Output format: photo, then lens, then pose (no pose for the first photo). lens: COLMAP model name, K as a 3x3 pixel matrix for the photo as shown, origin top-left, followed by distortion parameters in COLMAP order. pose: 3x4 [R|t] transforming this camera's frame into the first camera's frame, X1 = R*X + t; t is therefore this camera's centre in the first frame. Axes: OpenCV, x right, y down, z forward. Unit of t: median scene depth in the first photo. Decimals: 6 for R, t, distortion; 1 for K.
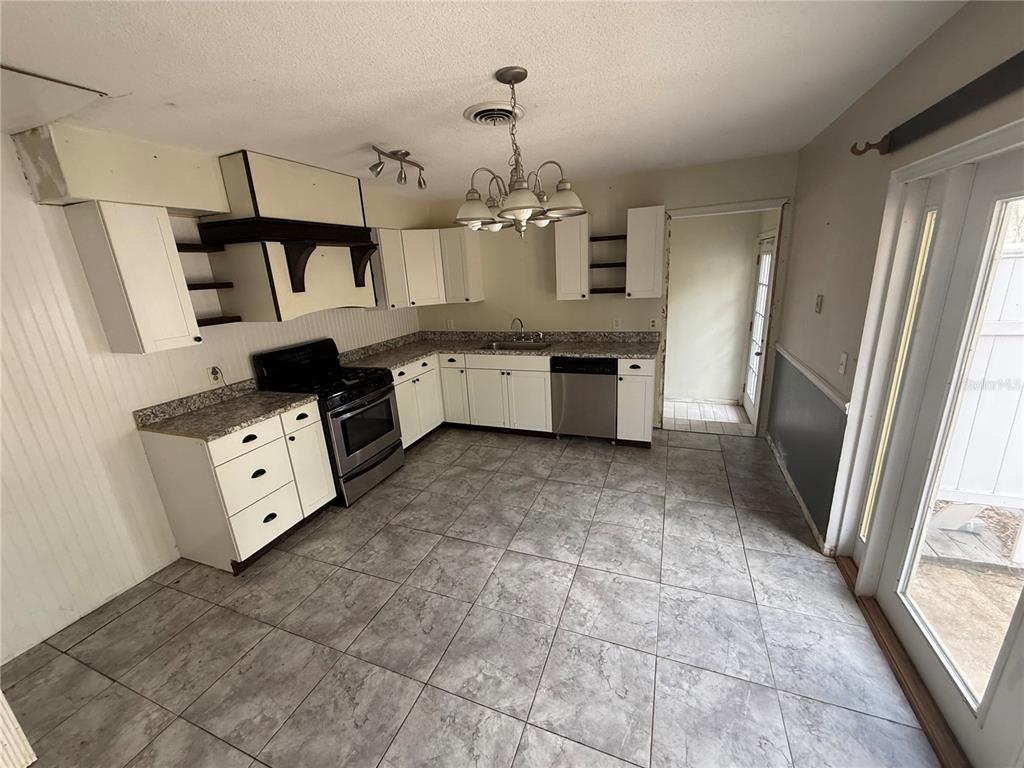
lens RADIAL K [[406.0, 0, 507.3], [0, 406.0, 385.4], [0, 0, 1]] dist [0.000820, -0.000067]
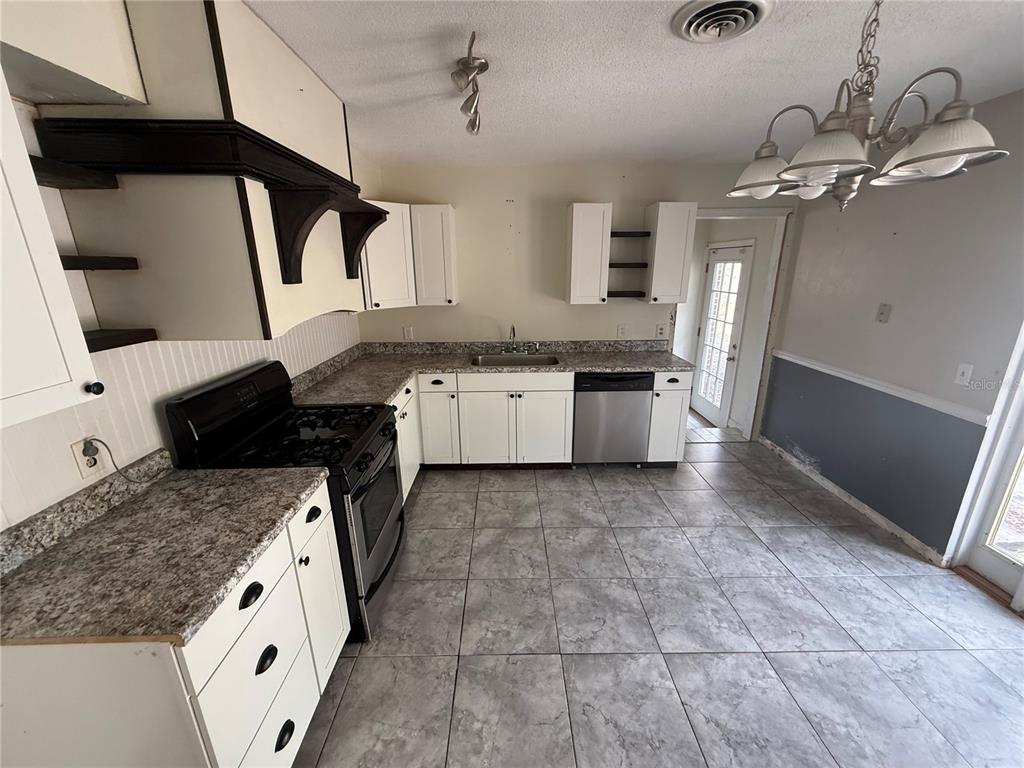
lens RADIAL K [[406.0, 0, 506.9], [0, 406.0, 384.5], [0, 0, 1]] dist [0.000820, -0.000067]
pose [[0.925290, -0.058598, 0.374707, -0.394945], [0.061438, 0.998101, 0.004373, -0.069983], [-0.374251, 0.018975, 0.927133, 0.343129]]
